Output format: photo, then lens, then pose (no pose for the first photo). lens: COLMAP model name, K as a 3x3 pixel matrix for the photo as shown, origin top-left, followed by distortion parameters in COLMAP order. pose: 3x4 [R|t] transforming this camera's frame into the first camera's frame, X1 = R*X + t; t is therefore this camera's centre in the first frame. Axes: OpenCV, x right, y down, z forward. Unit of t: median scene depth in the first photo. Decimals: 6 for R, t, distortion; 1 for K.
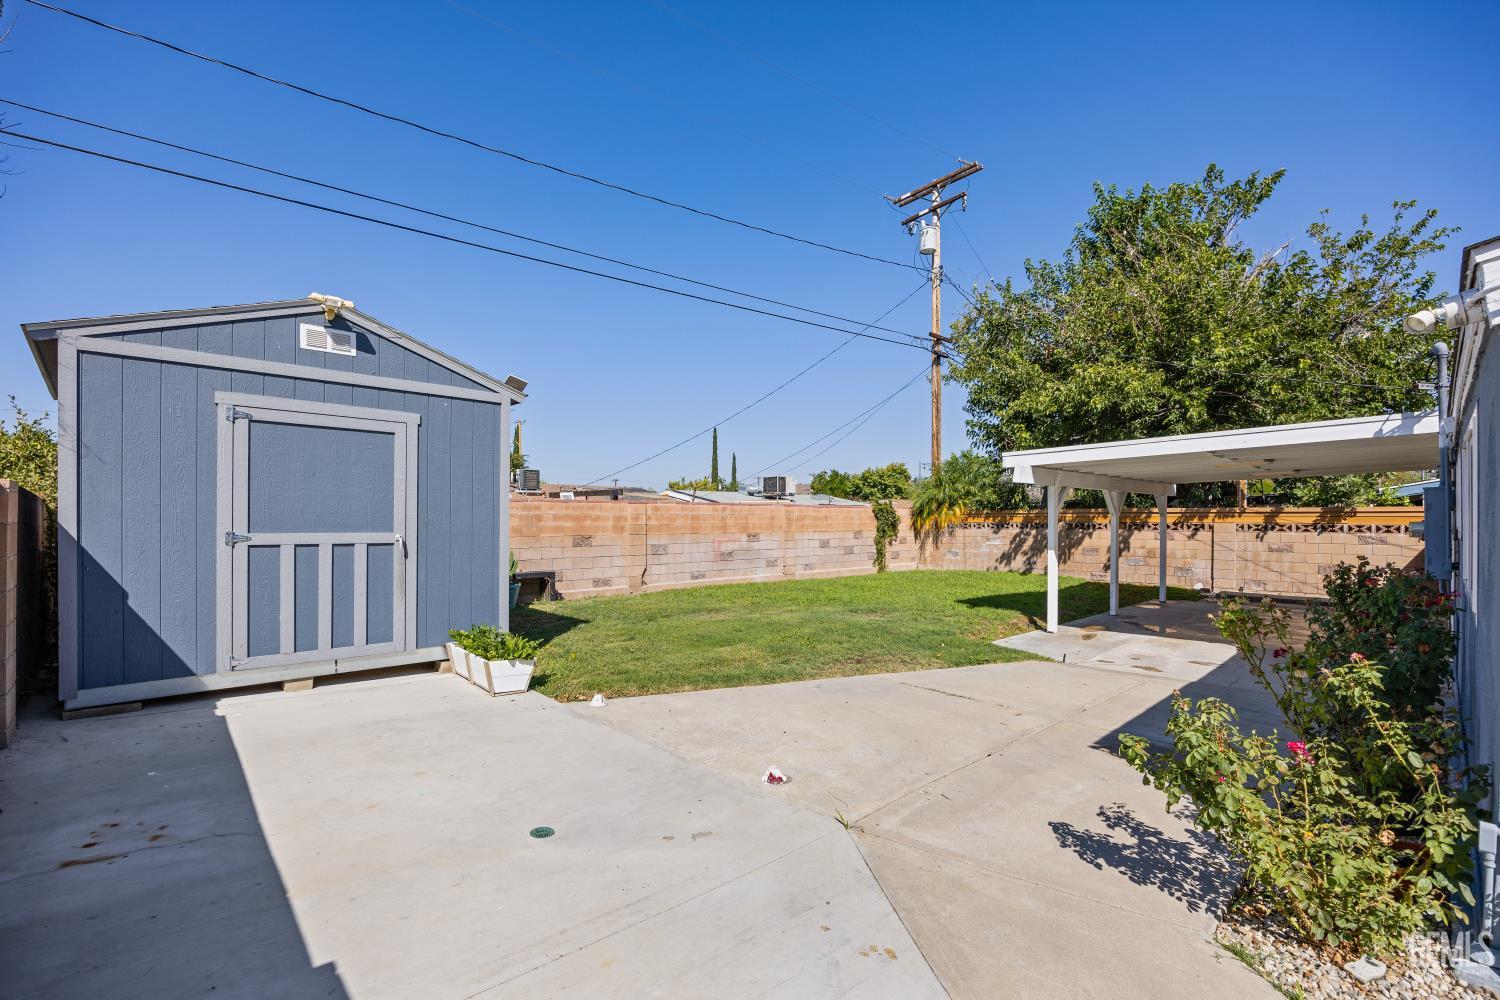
lens RADIAL K [[660.5, 0, 755.6], [0, 660.5, 512.9], [0, 0, 1]] dist [-0.003334, -0.000234]
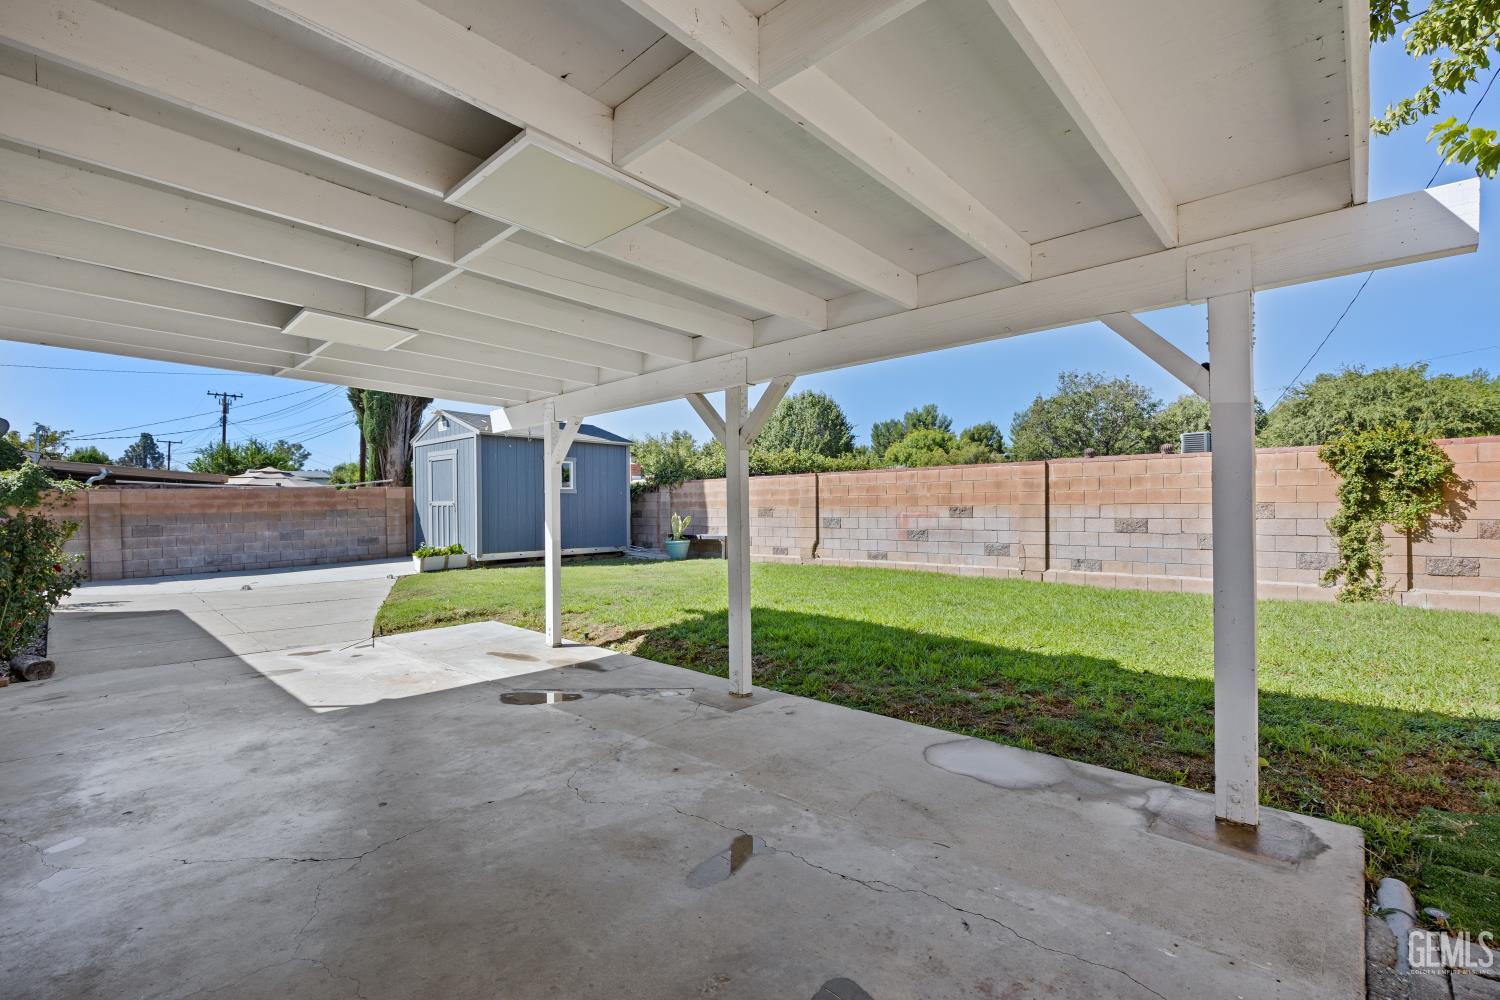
lens RADIAL K [[660.5, 0, 750.4], [0, 660.5, 507.9], [0, 0, 1]] dist [-0.003334, -0.000234]
pose [[0.074673, -0.007897, -0.997177, 0.758350], [0.014711, 0.999869, -0.006817, 0.036123], [0.997100, -0.014160, 0.074779, 0.765370]]
